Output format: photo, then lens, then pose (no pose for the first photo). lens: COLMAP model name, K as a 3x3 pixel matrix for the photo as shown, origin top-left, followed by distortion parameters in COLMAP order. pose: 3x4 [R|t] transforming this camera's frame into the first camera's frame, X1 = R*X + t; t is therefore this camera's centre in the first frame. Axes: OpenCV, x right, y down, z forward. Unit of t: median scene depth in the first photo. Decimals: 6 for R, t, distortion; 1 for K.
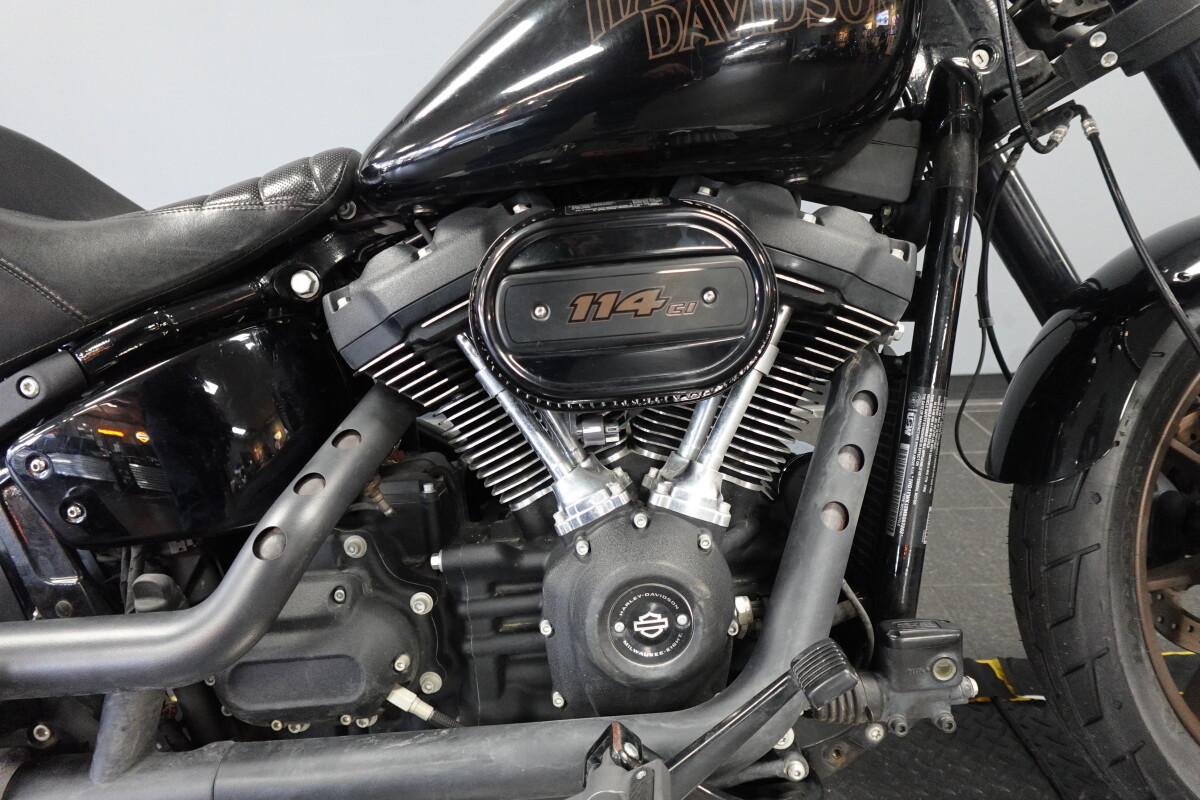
lens RADIAL K [[672.8, 0, 600.0], [0, 672.8, 400.0], [0, 0, 1]] dist [0.002907, -0.002492]
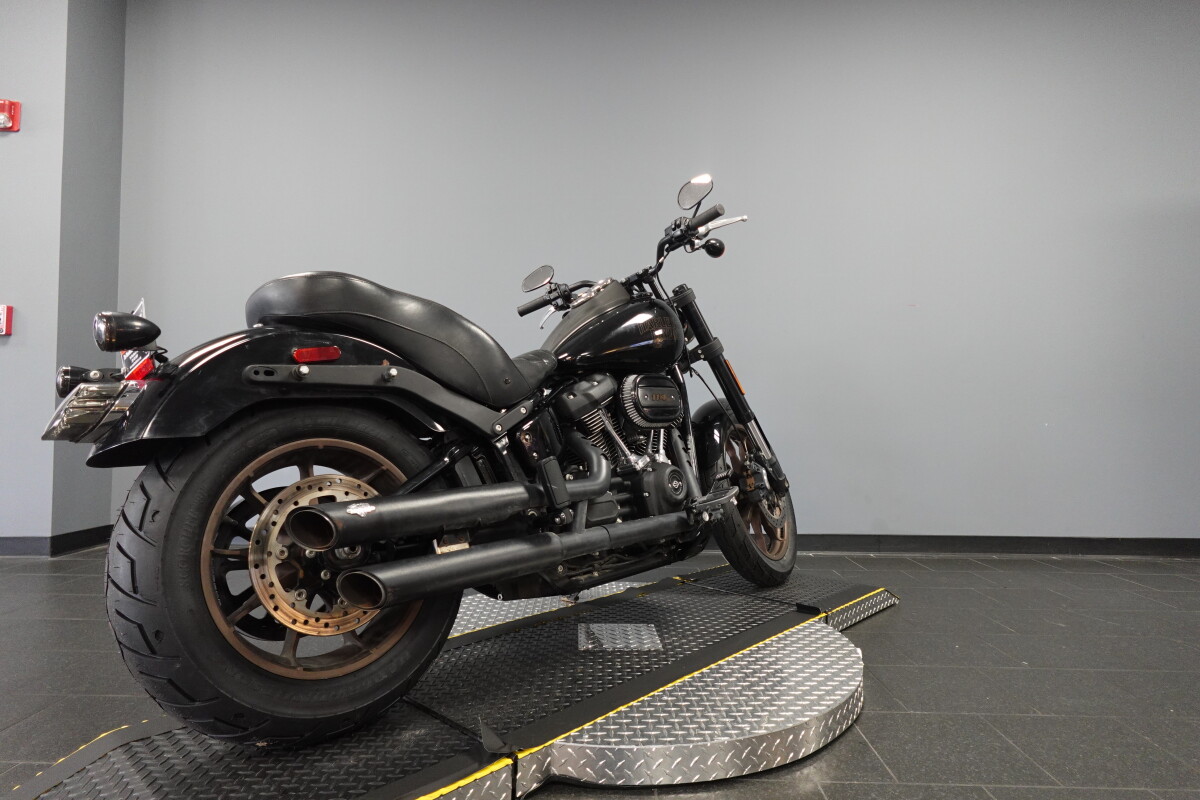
lens RADIAL K [[672.8, 0, 600.0], [0, 672.8, 400.0], [0, 0, 1]] dist [0.002907, -0.002492]
pose [[0.682197, 0.086207, 0.726069, -2.556720], [0.181568, 0.941946, -0.282436, 0.762627], [-0.708266, 0.324508, 0.626940, -0.995490]]
